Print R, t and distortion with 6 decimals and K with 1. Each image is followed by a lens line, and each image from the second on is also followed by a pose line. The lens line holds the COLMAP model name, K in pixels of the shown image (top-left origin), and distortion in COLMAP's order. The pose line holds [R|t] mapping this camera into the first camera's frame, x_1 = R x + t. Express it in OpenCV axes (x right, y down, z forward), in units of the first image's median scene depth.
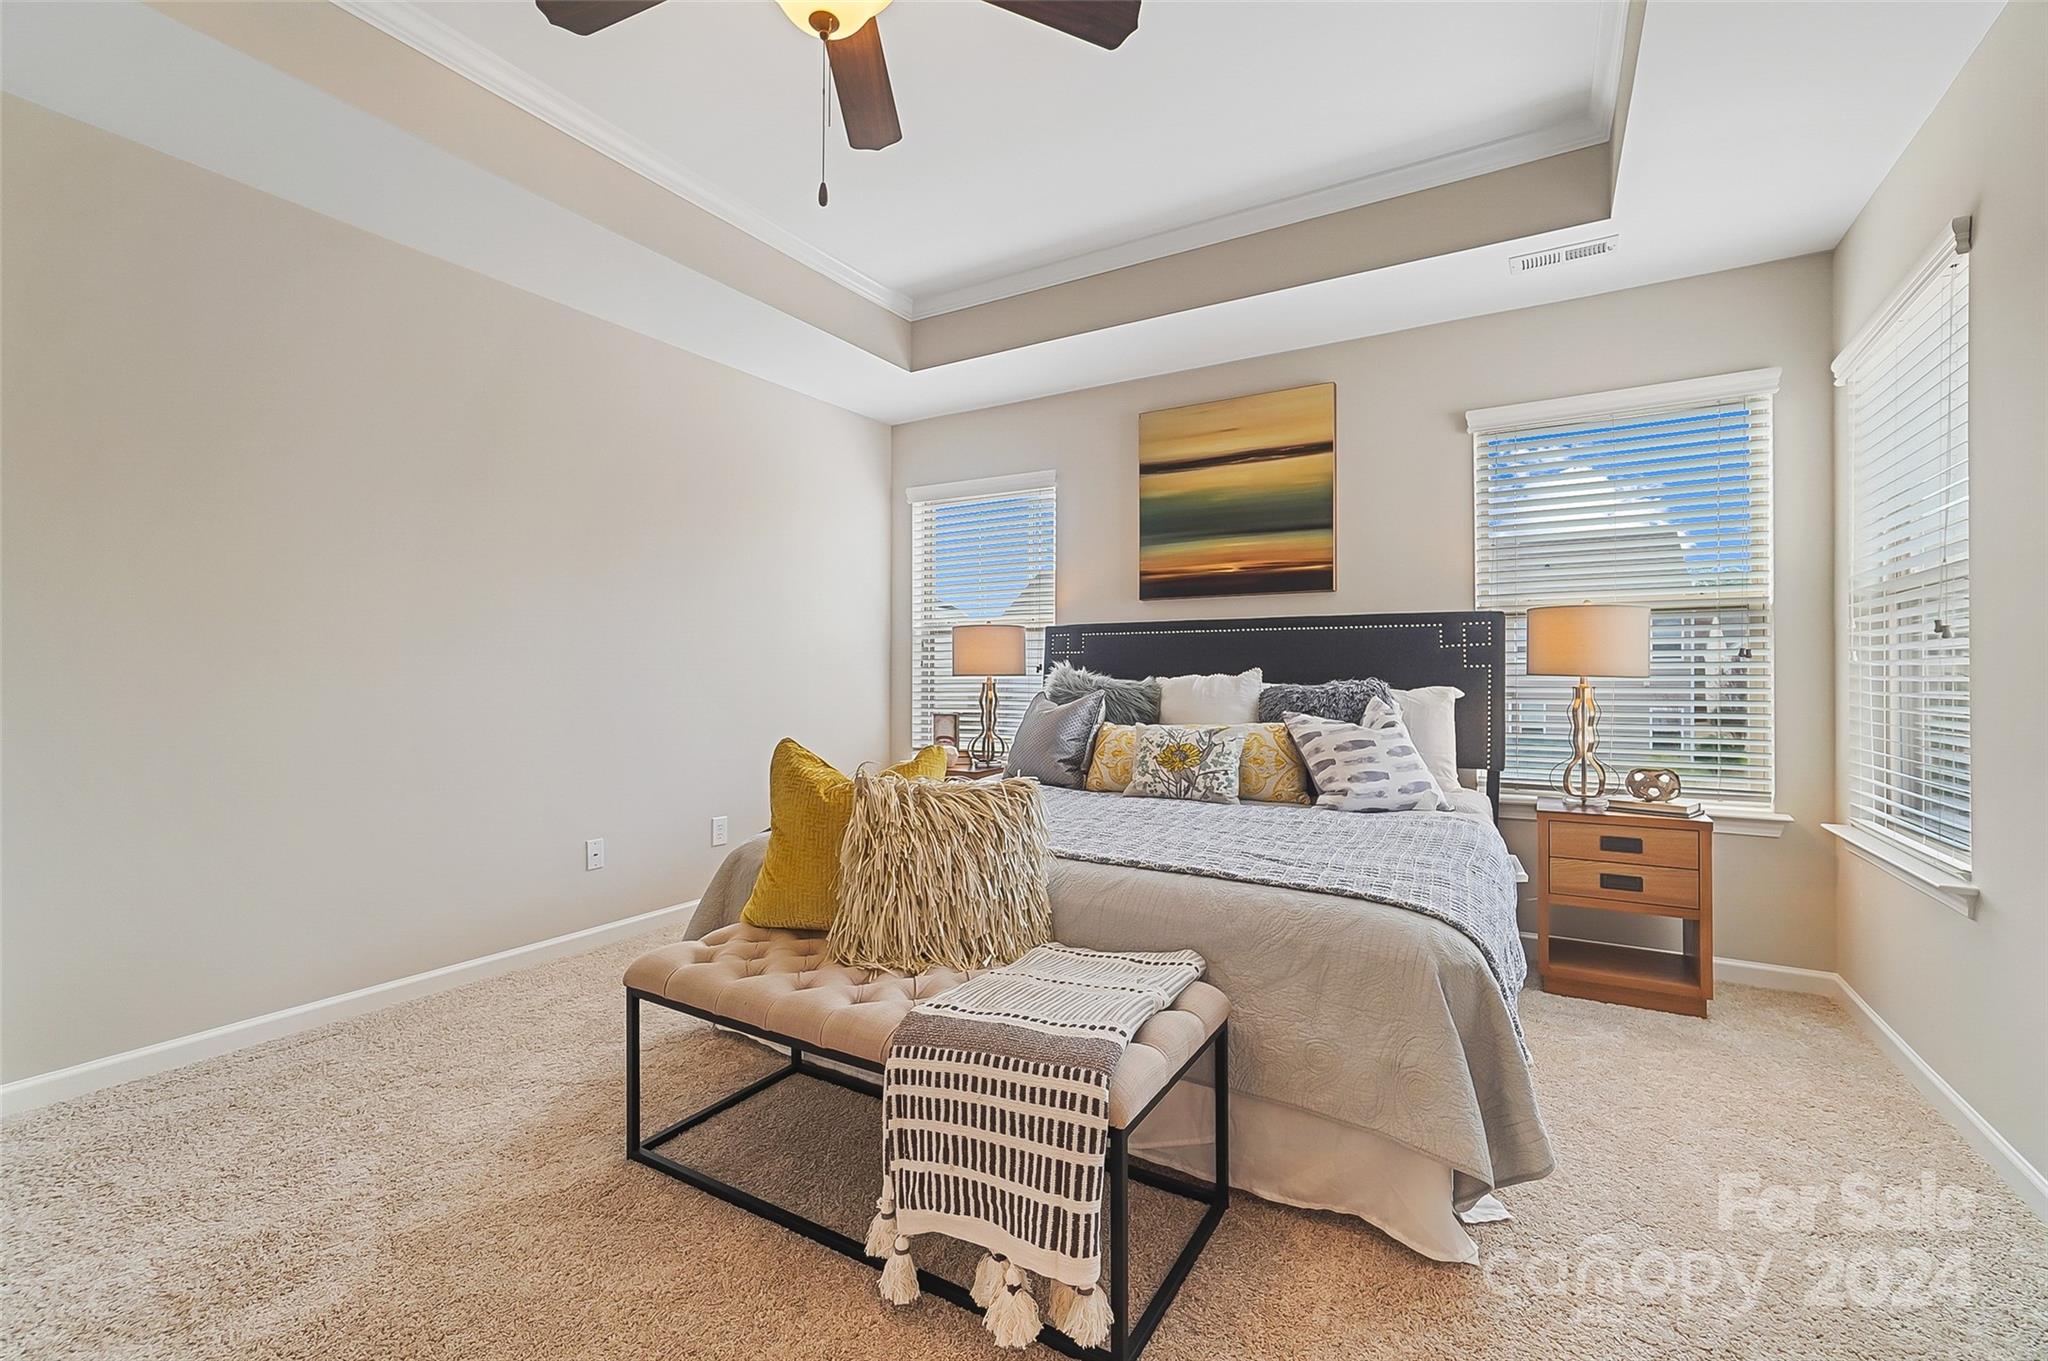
lens RADIAL K [[883.6, 0, 1008.0], [0, 883.6, 669.8], [0, 0, 1]] dist [-0.018650, 0.014361]
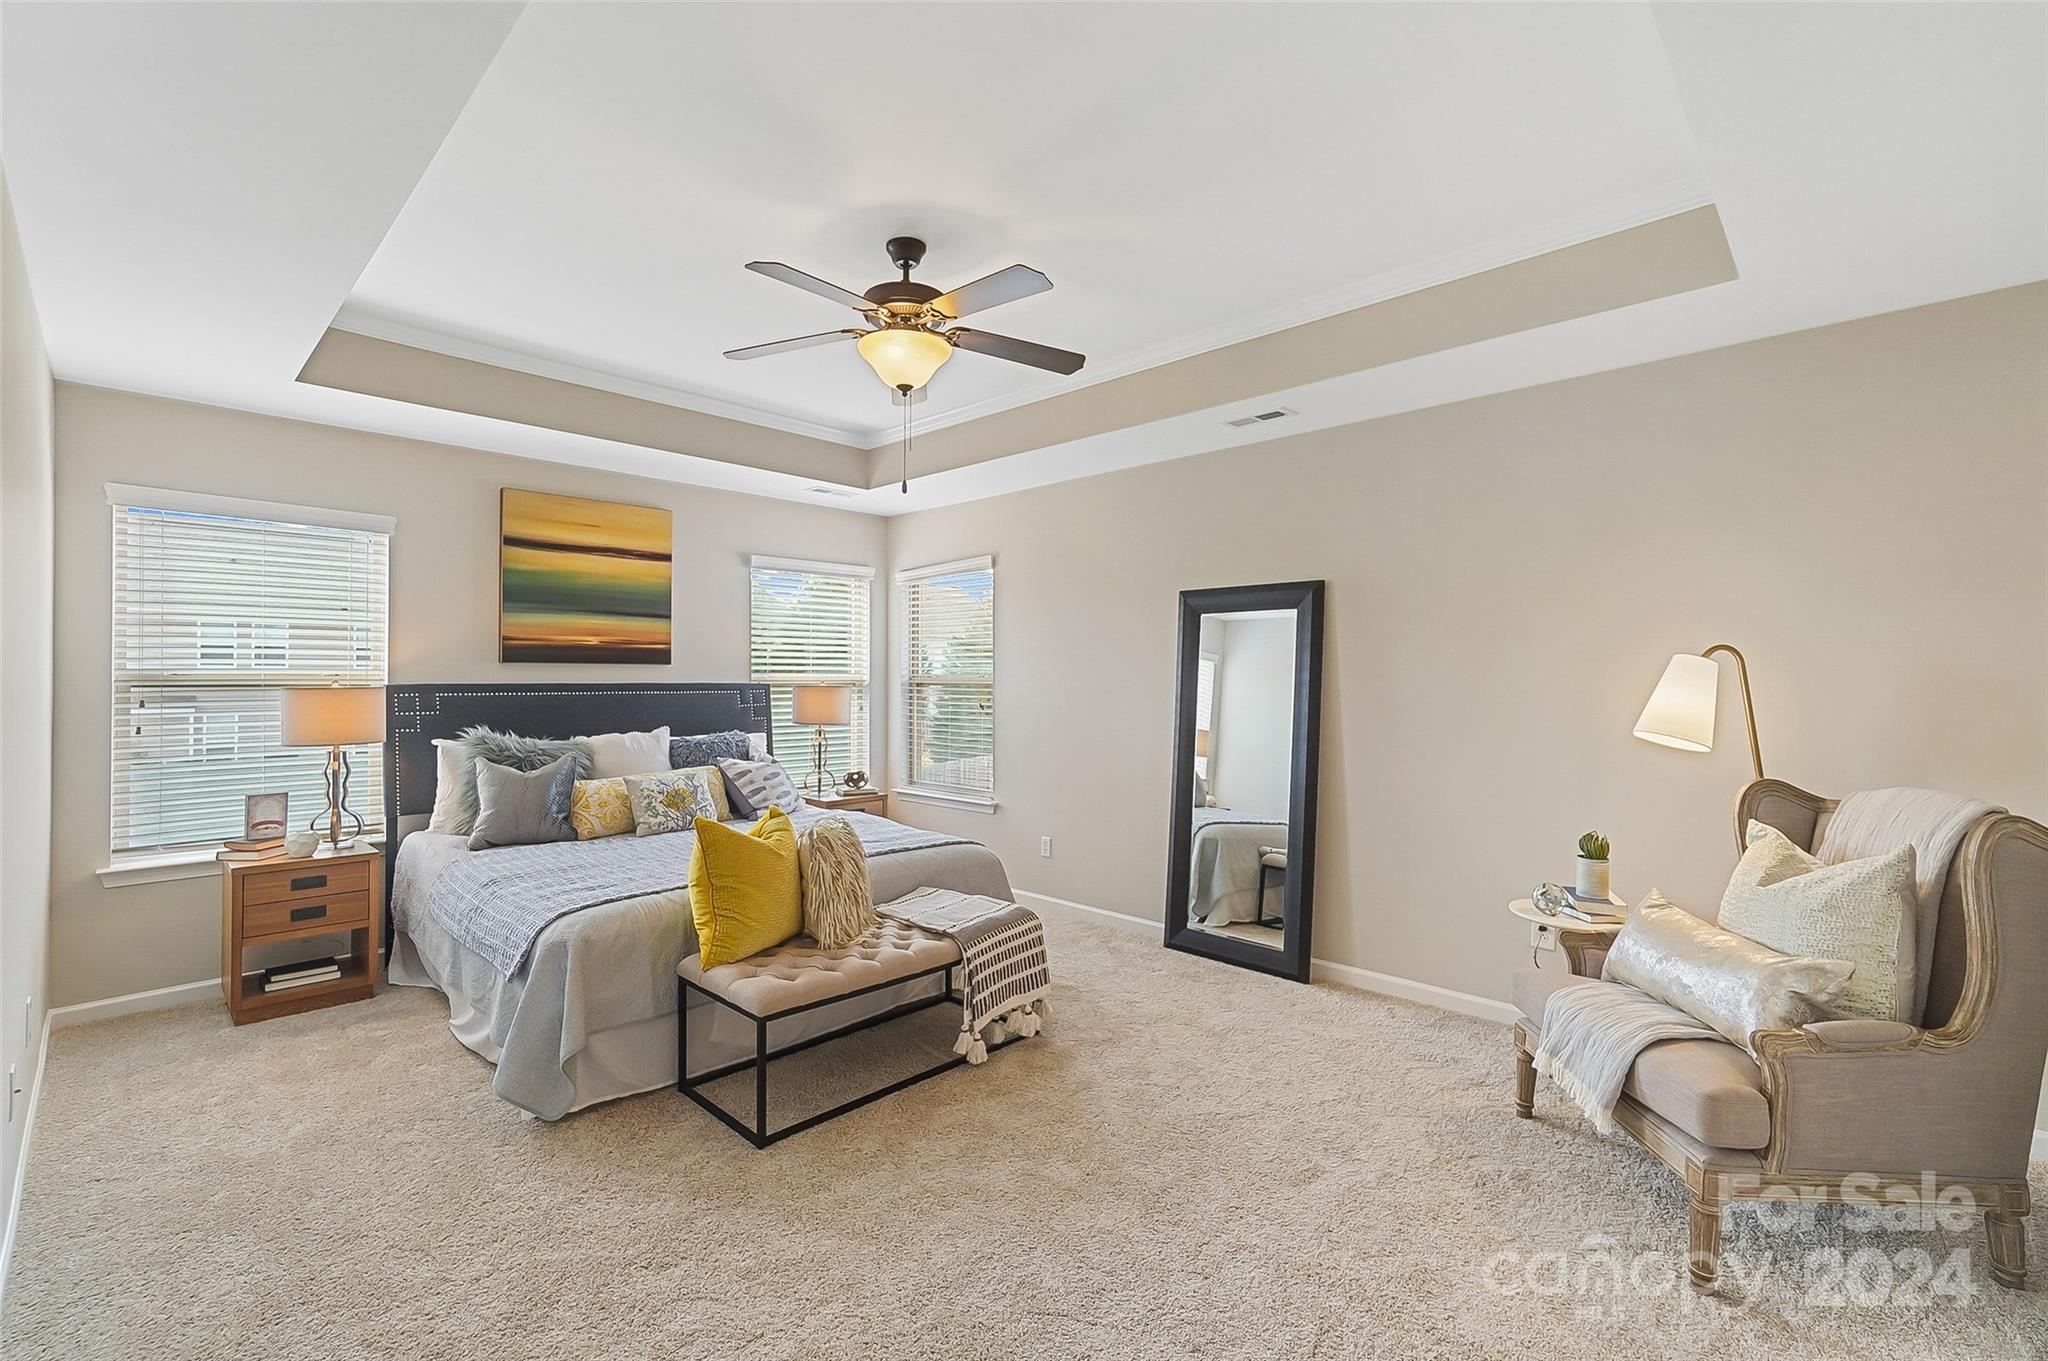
lens RADIAL K [[883.6, 0, 1008.0], [0, 883.6, 669.8], [0, 0, 1]] dist [-0.018650, 0.014361]
pose [[0.233996, 0.010172, 0.972184, -0.893758], [-0.008234, 0.999930, -0.008481, -0.080697], [-0.972203, -0.006021, 0.234064, 0.189762]]
